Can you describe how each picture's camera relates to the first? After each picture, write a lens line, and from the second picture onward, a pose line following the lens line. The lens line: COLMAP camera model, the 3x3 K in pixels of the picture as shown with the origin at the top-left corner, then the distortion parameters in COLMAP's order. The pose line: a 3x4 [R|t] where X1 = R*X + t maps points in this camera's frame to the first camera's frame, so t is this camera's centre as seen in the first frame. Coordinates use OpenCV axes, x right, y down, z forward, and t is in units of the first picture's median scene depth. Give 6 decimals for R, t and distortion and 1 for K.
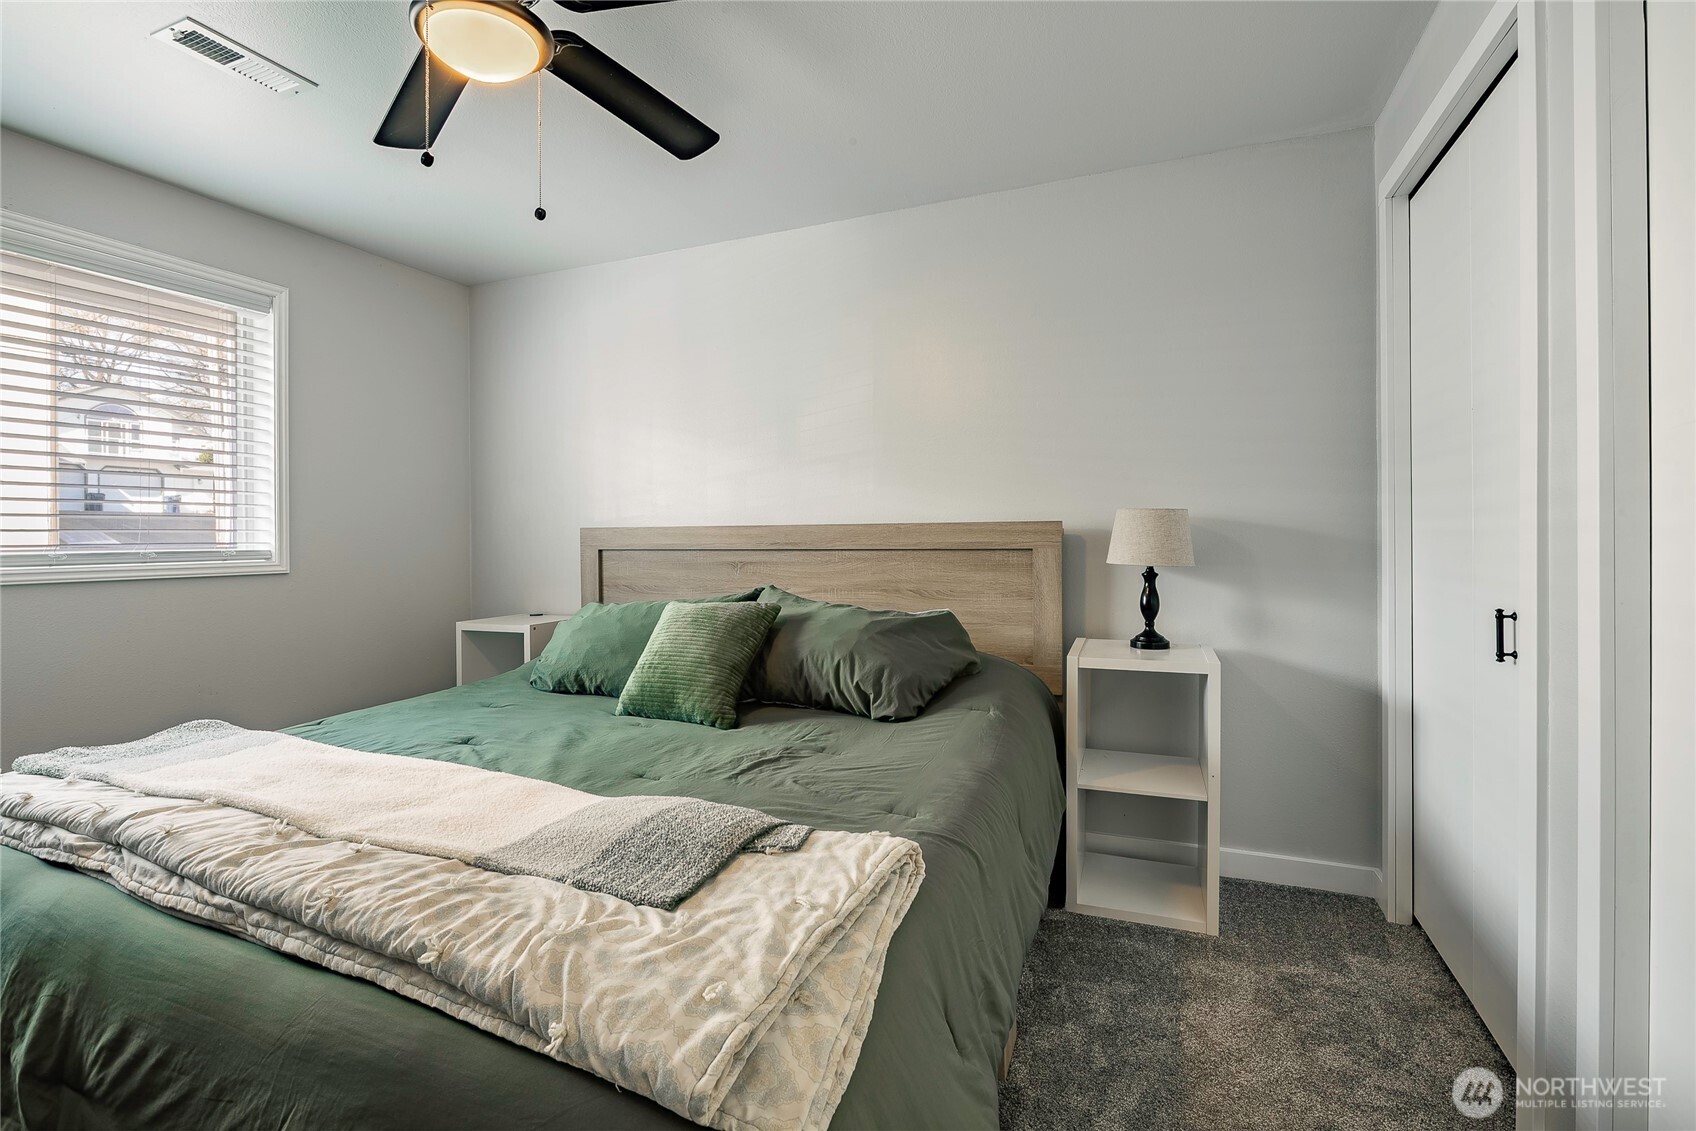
lens RADIAL K [[746.9, 0, 850.4], [0, 746.9, 533.5], [0, 0, 1]] dist [-0.006584, -0.002781]
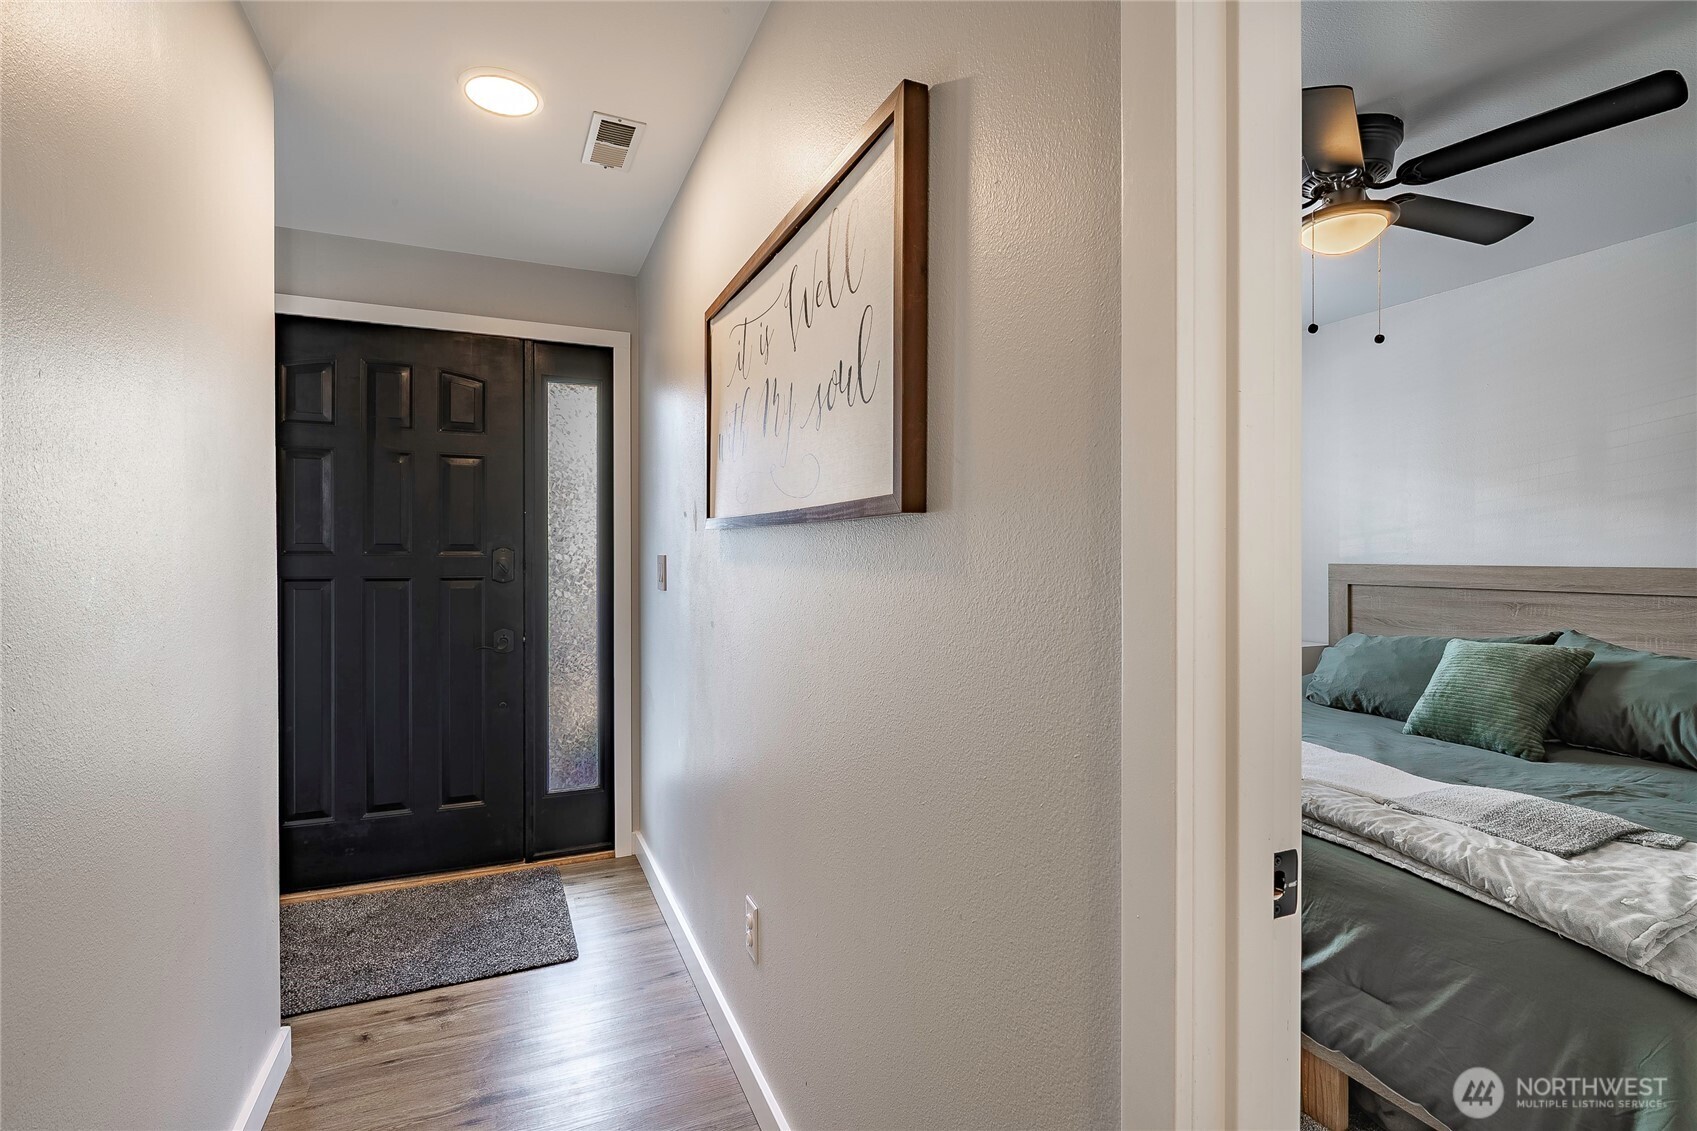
lens RADIAL K [[793.2, 0, 880.9], [0, 793.2, 554.1], [0, 0, 1]] dist [0.004113, -0.004668]
pose [[0.736342, 0.009633, -0.676541, -0.096989], [-0.005692, 0.999951, 0.008042, -0.048124], [0.676585, -0.002071, 0.736361, -0.546792]]
